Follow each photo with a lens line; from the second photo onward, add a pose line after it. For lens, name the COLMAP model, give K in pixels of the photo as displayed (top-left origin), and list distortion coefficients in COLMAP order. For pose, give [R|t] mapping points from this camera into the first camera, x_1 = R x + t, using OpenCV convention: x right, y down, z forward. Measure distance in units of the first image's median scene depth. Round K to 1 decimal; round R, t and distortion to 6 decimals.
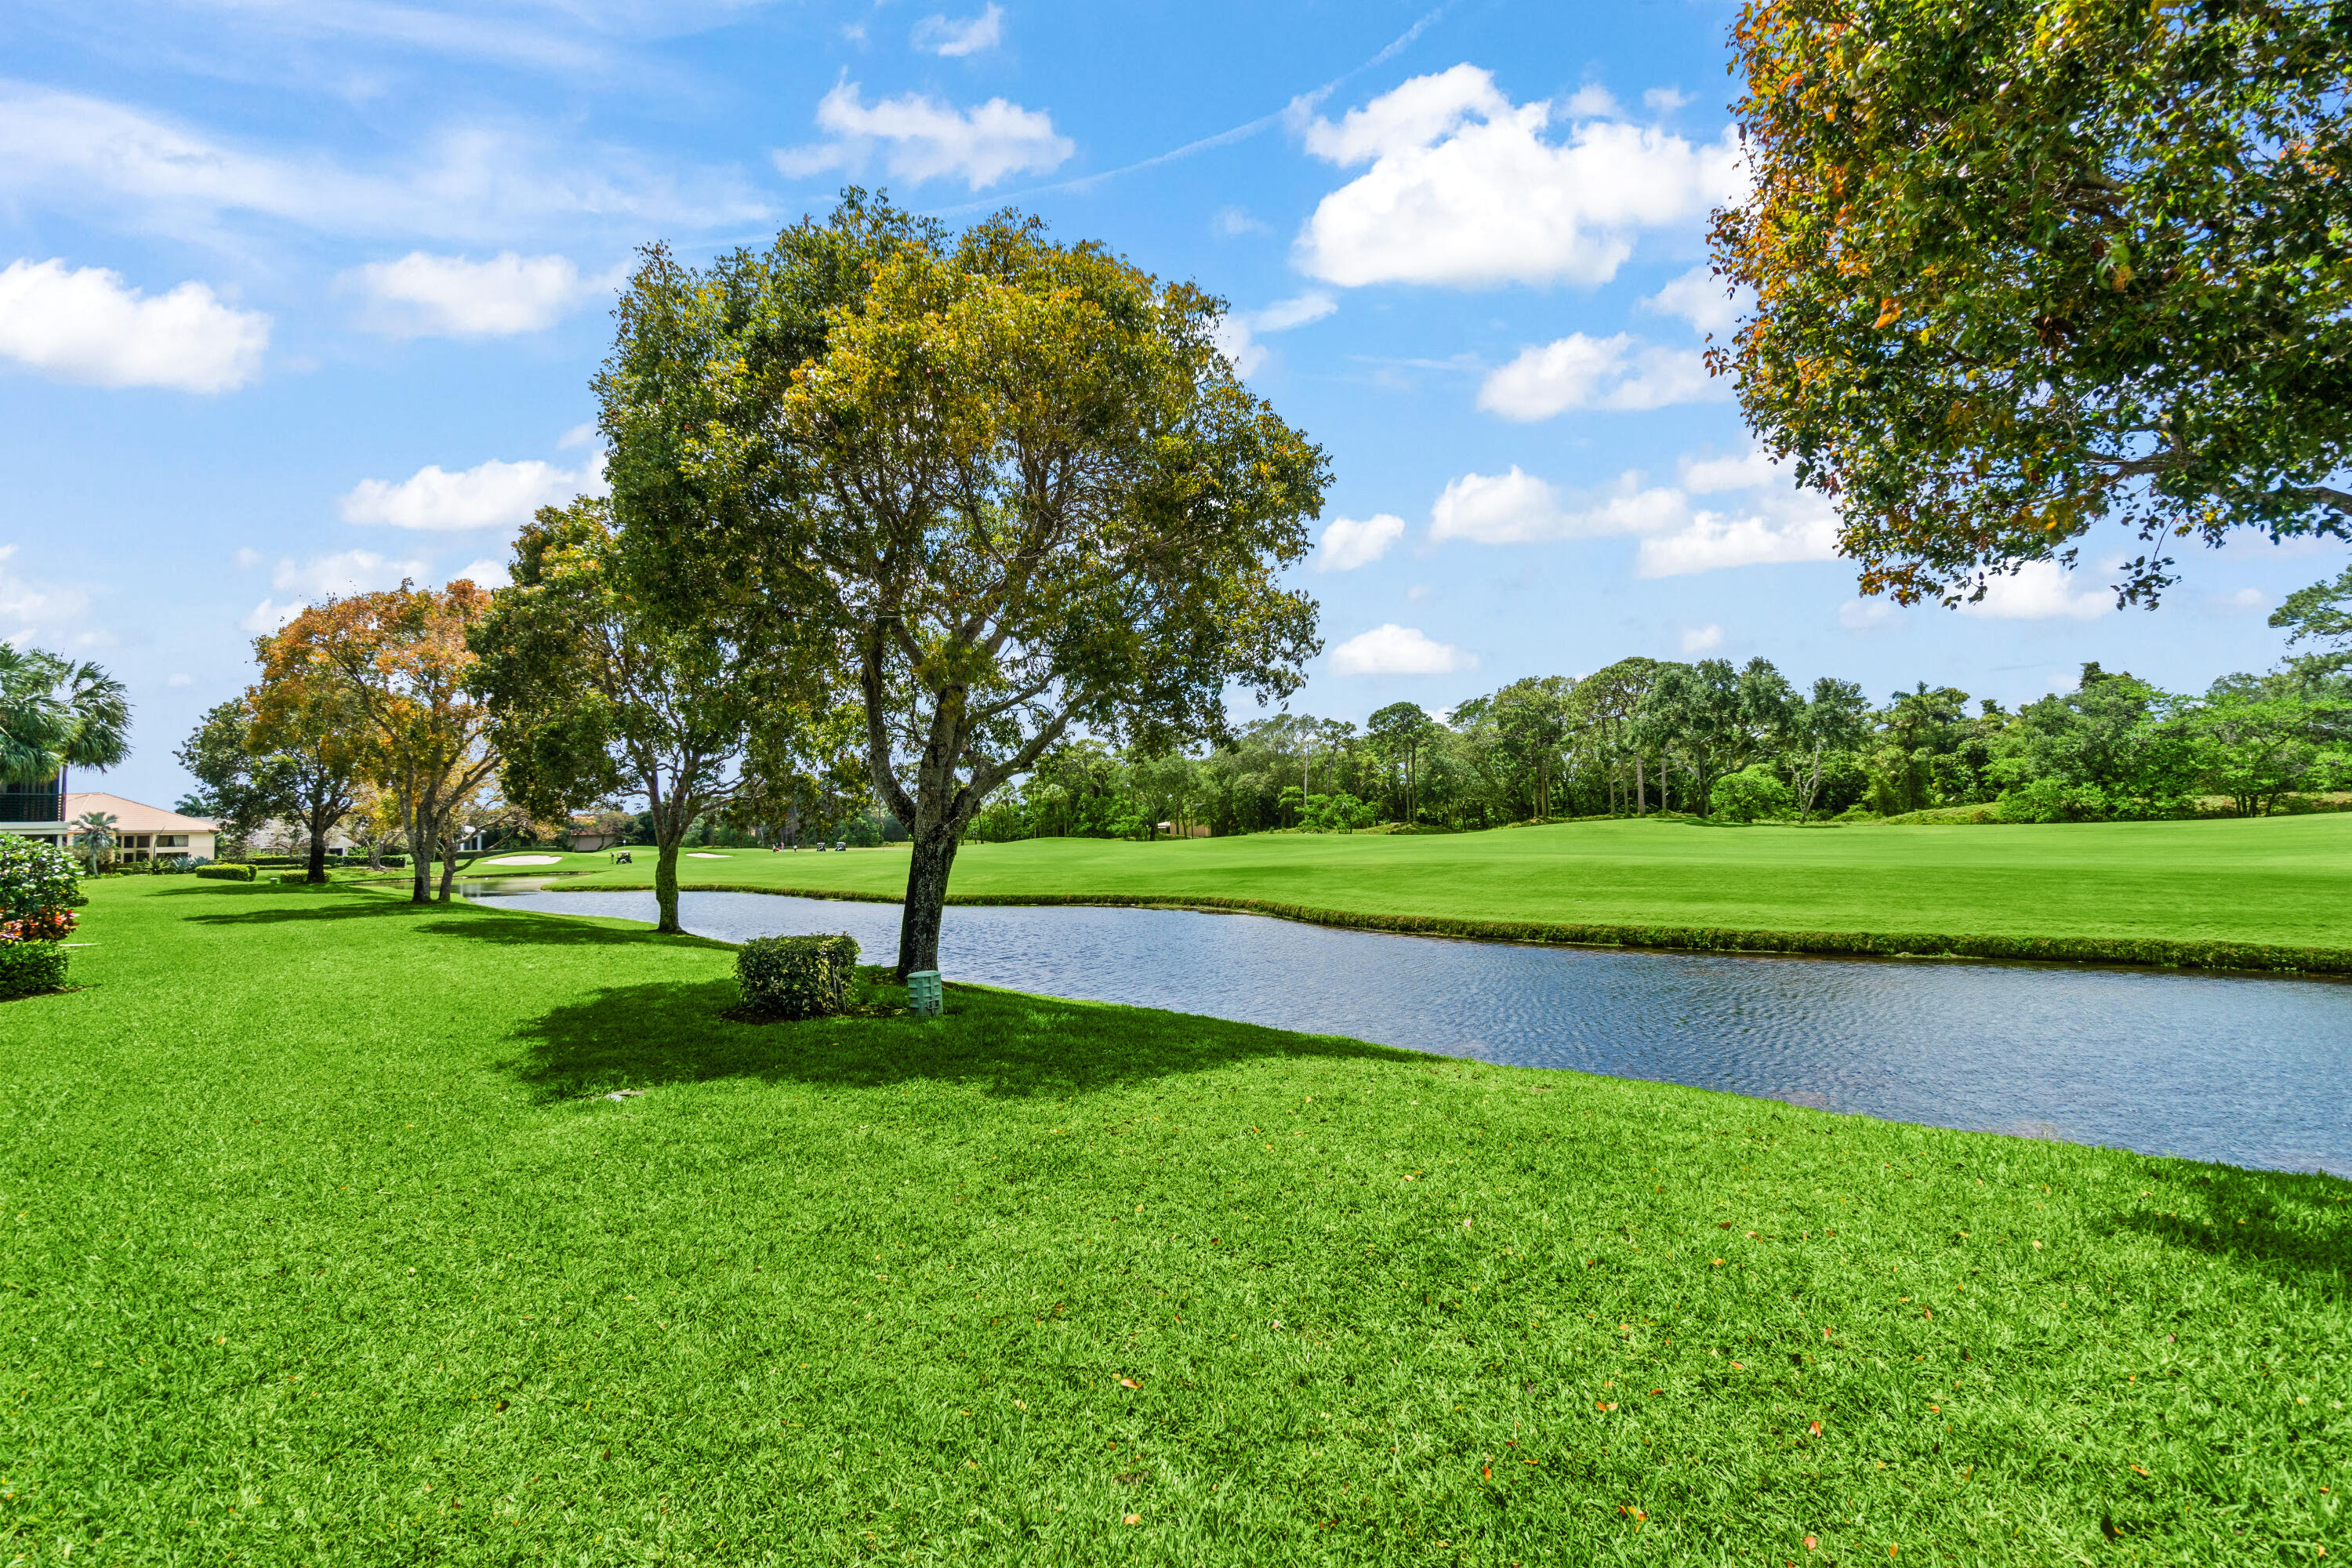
lens RADIAL K [[1010.0, 0, 1171.2], [0, 1010.0, 767.4], [0, 0, 1]] dist [-0.001455, 0.001046]
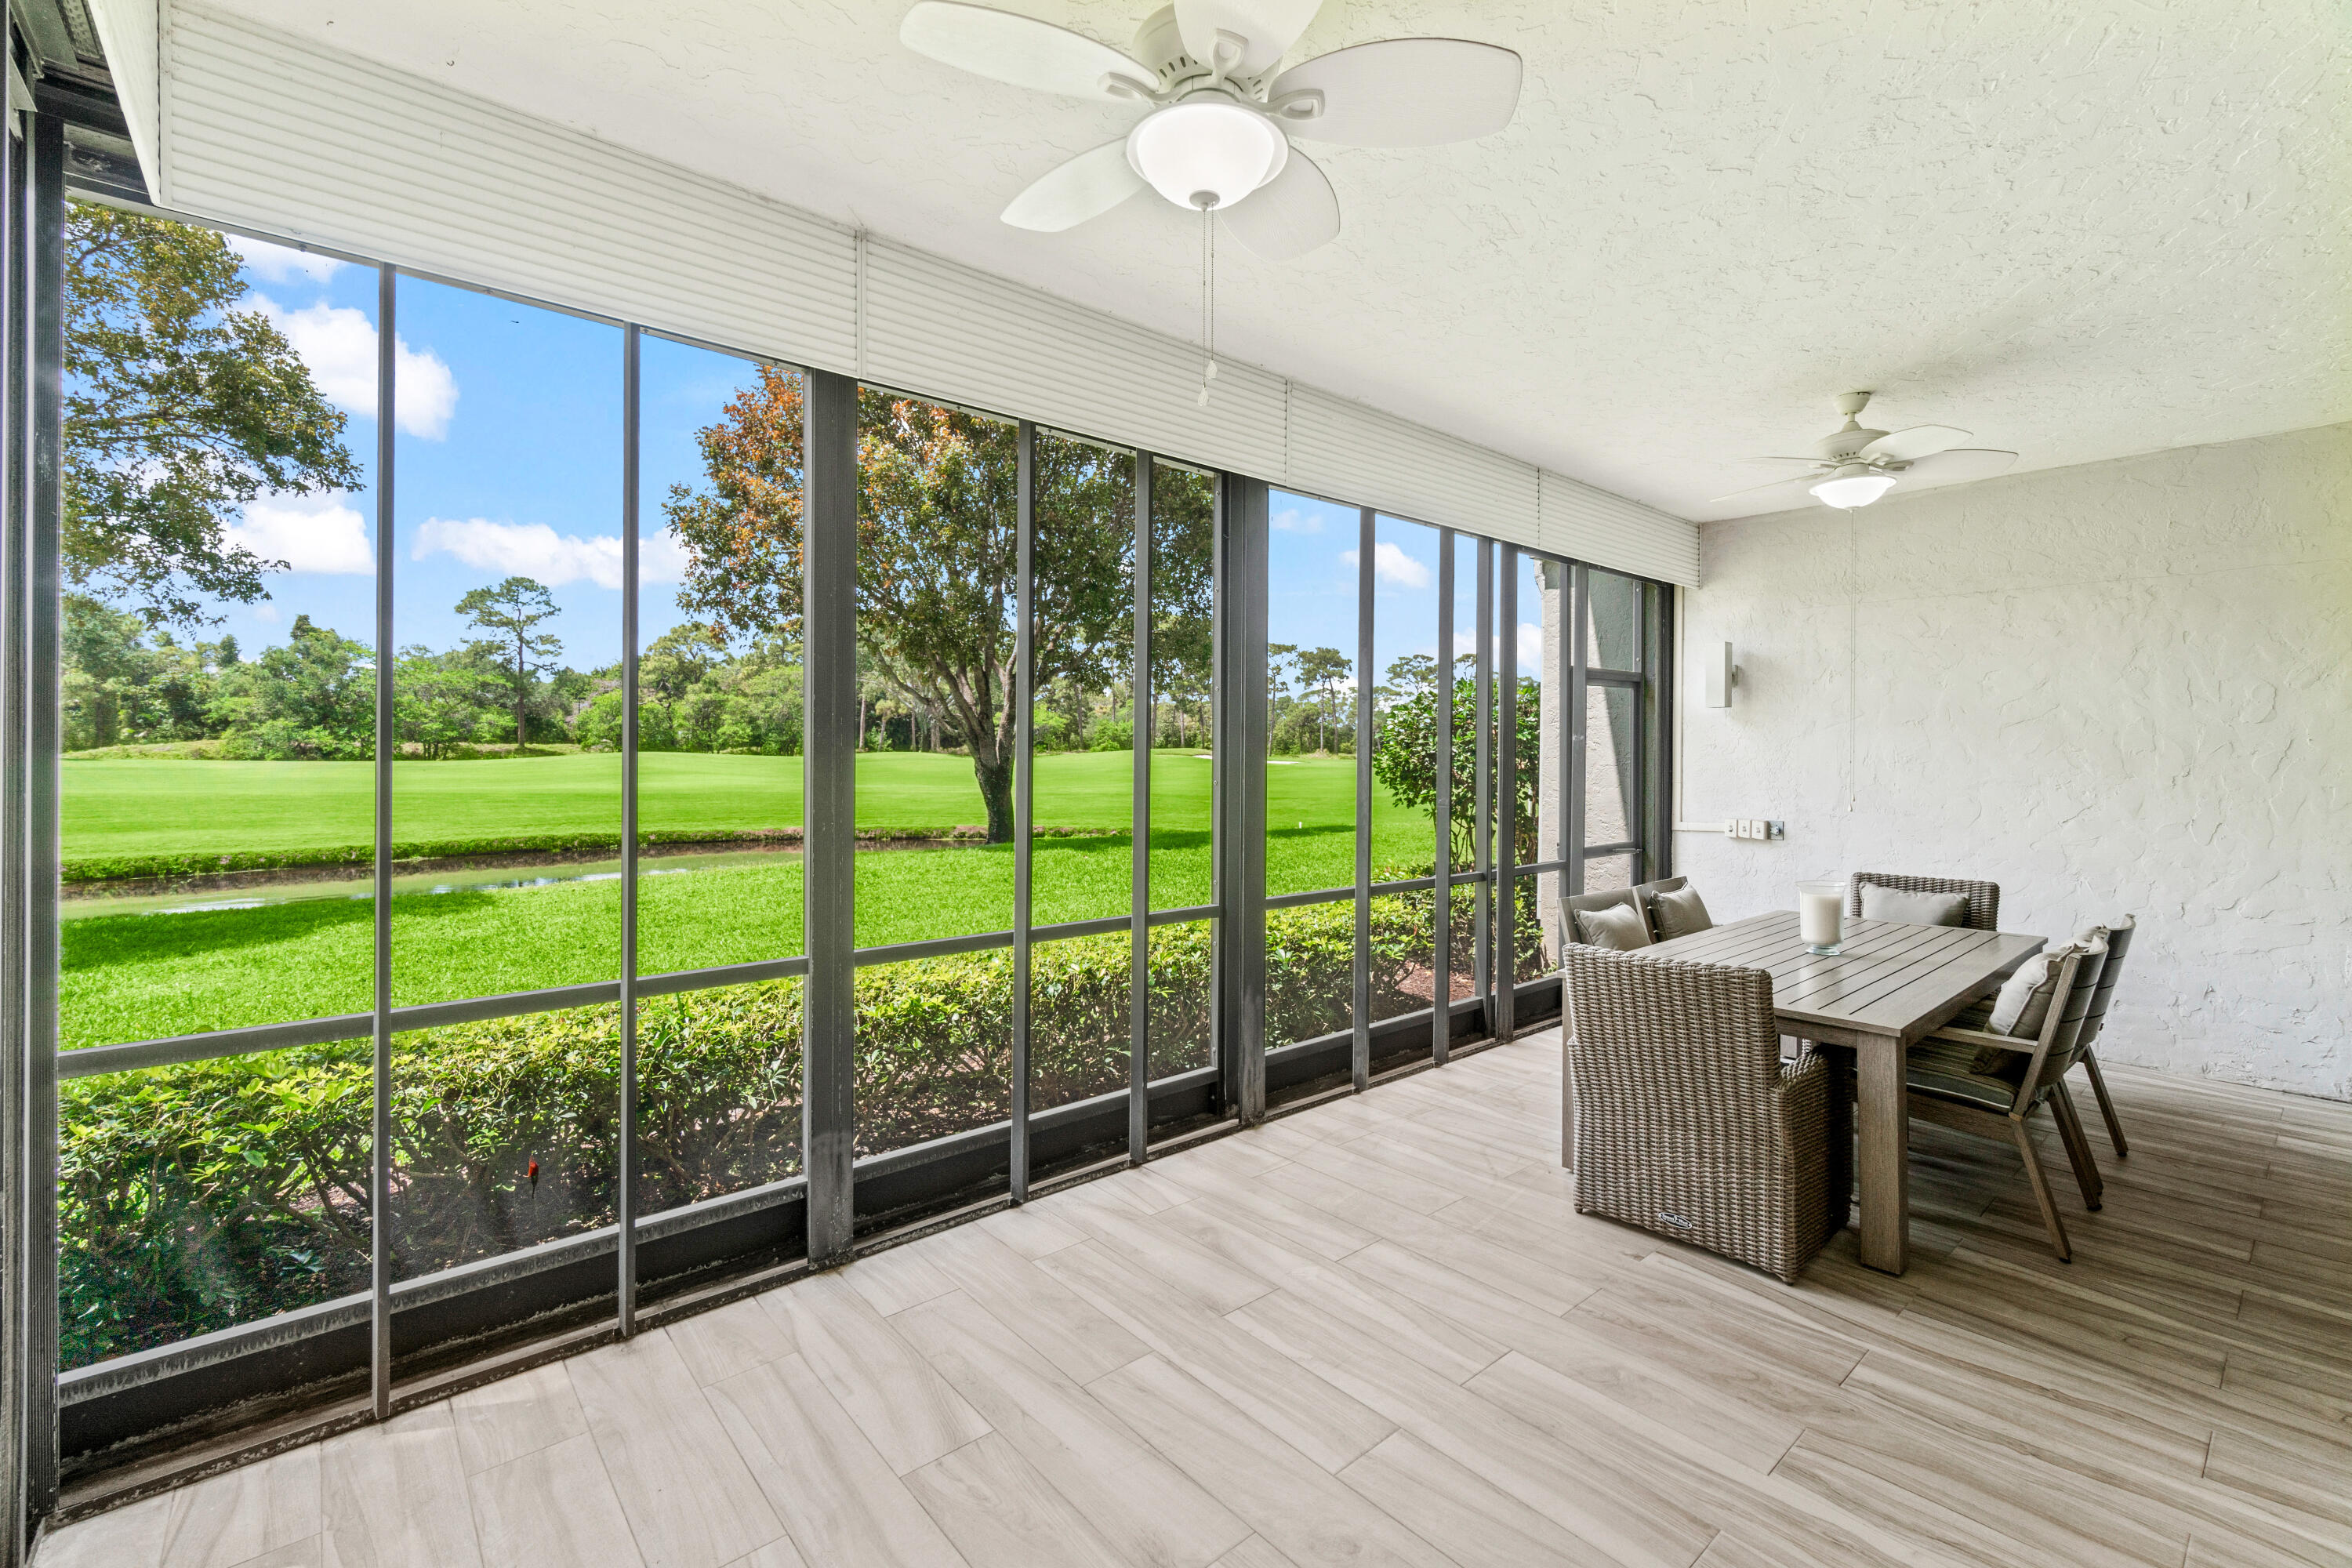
lens RADIAL K [[1014.3, 0, 1172.6], [0, 1014.3, 747.3], [0, 0, 1]] dist [-0.002745, -0.000165]
pose [[0.065560, 0.037209, 0.997155, -0.110294], [-0.073348, 0.996781, -0.032373, 0.004415], [-0.995149, -0.071017, 0.068078, -0.006505]]
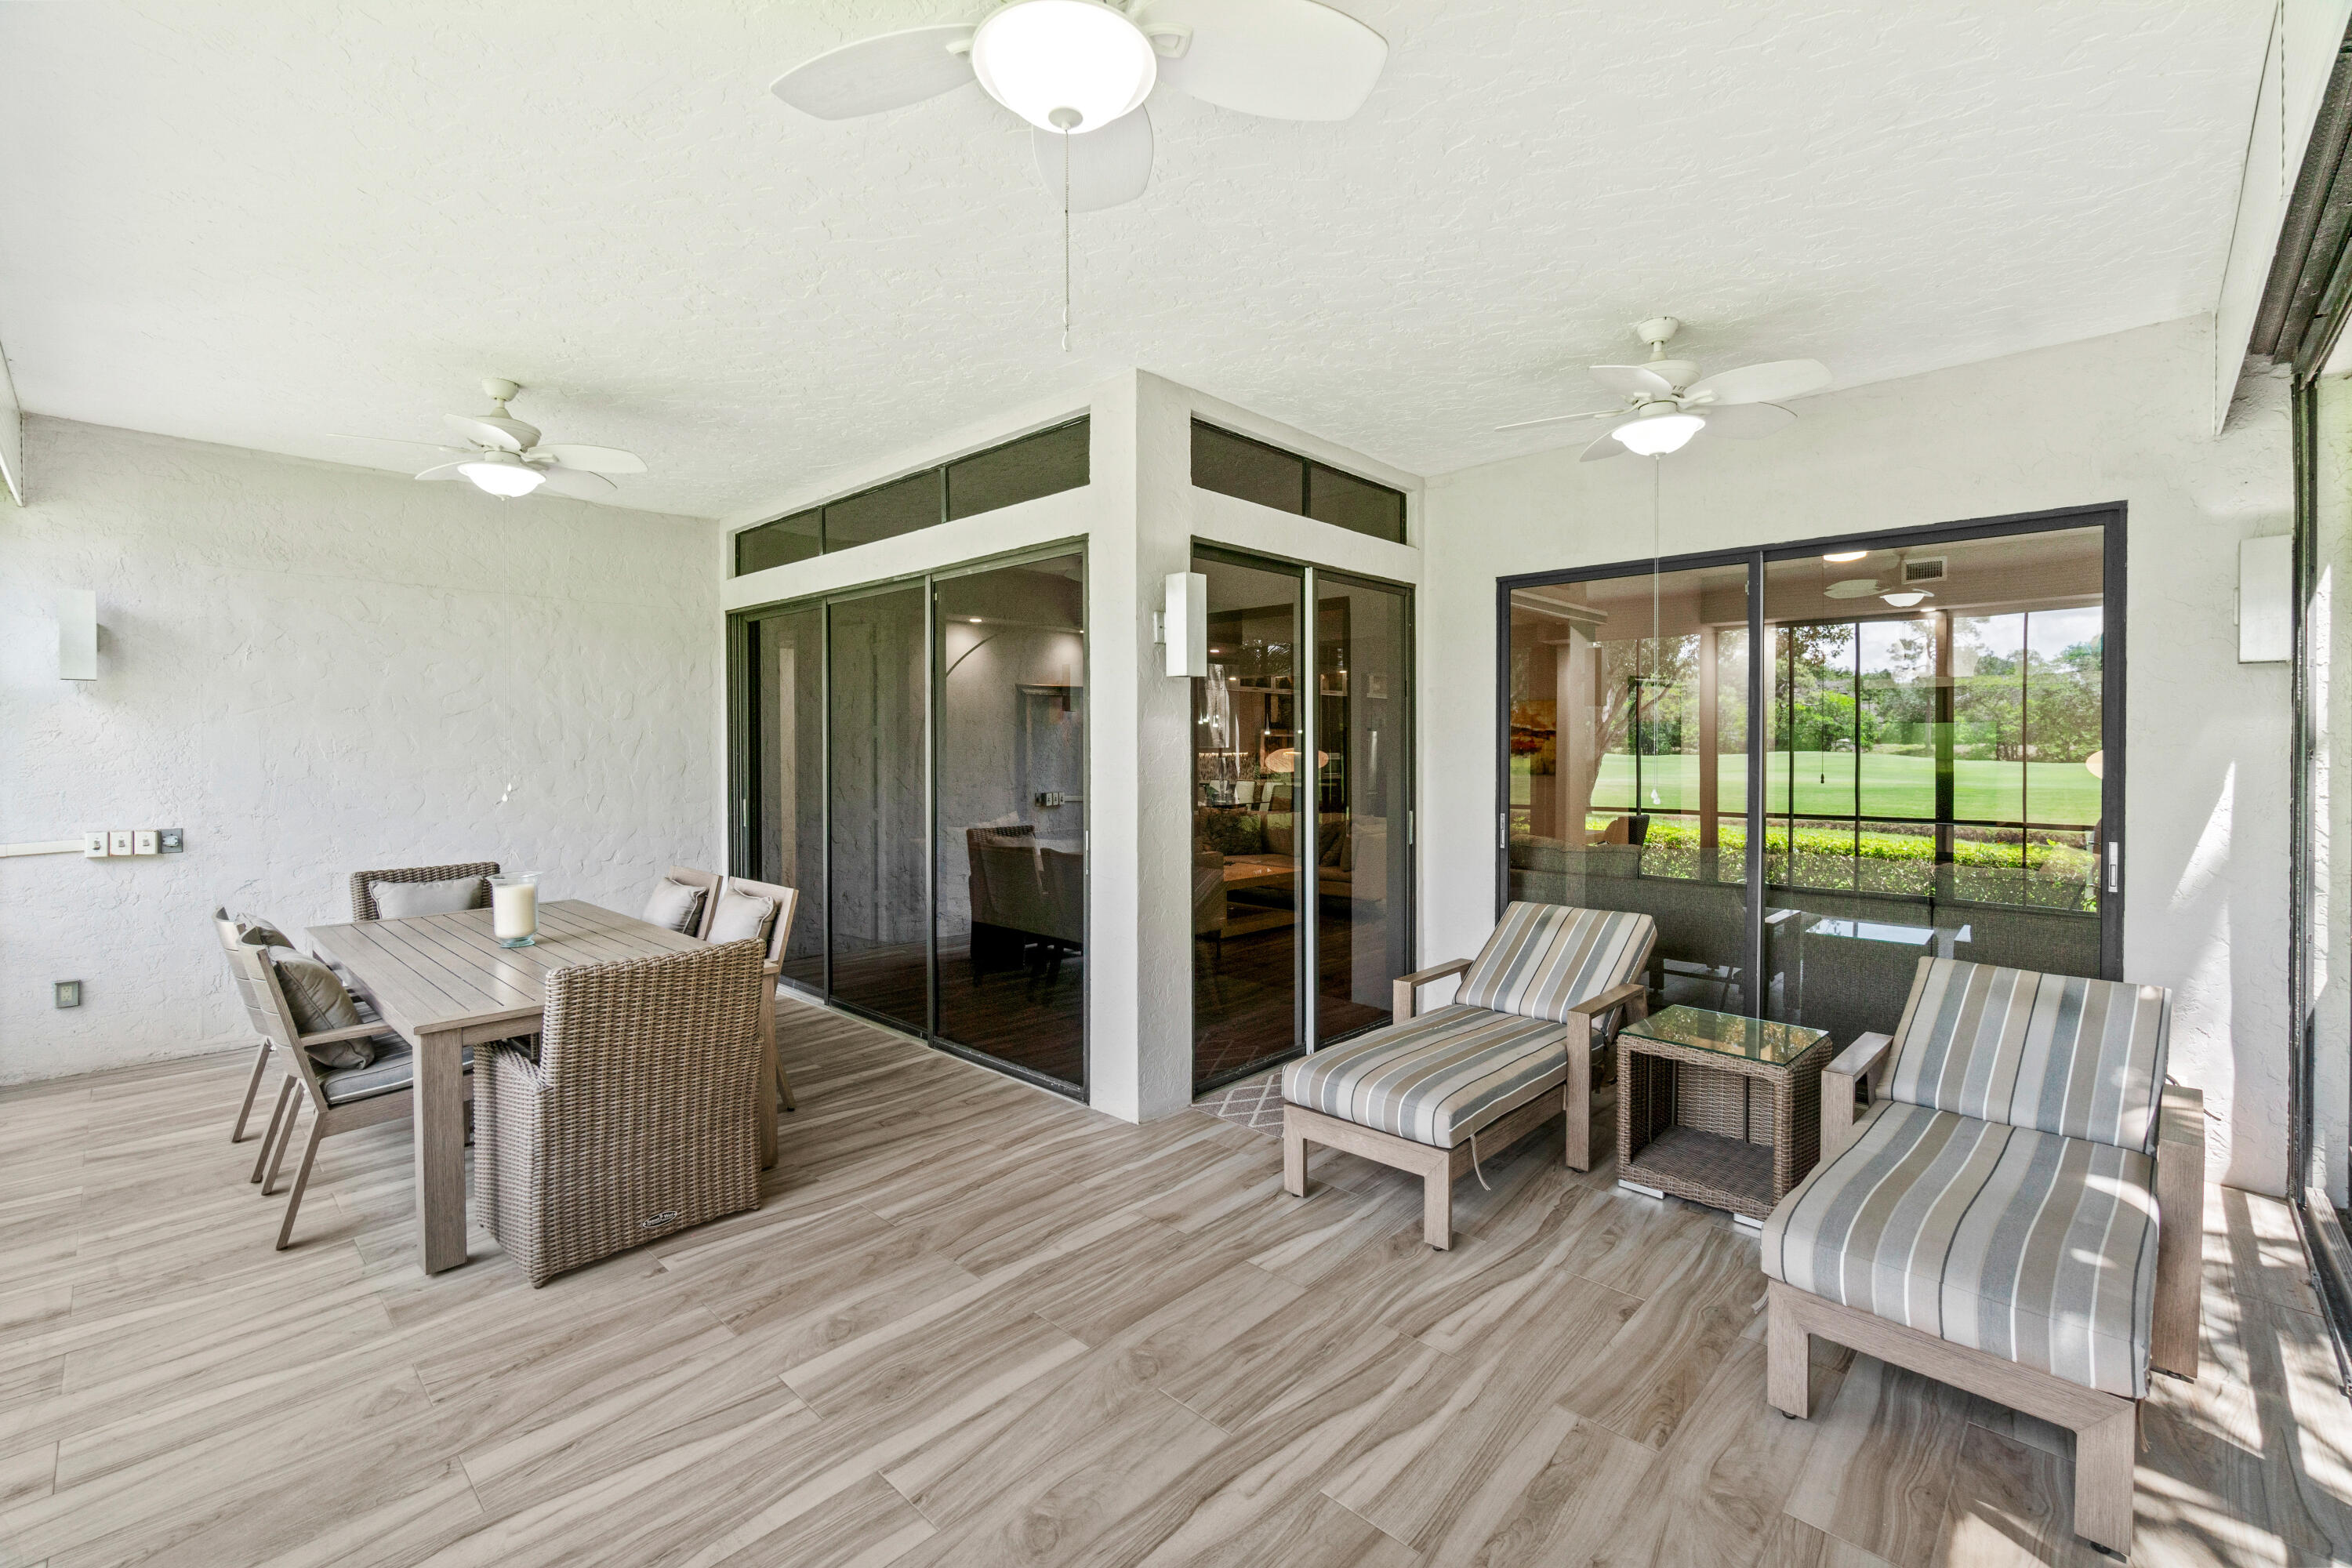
lens RADIAL K [[1010.0, 0, 1171.2], [0, 1010.0, 767.4], [0, 0, 1]] dist [-0.001455, 0.001046]
pose [[-0.998900, 0.033128, -0.033171, -0.090460], [0.034533, 0.998491, -0.042709, 0.005028], [0.031706, -0.043807, -0.998537, 0.012893]]
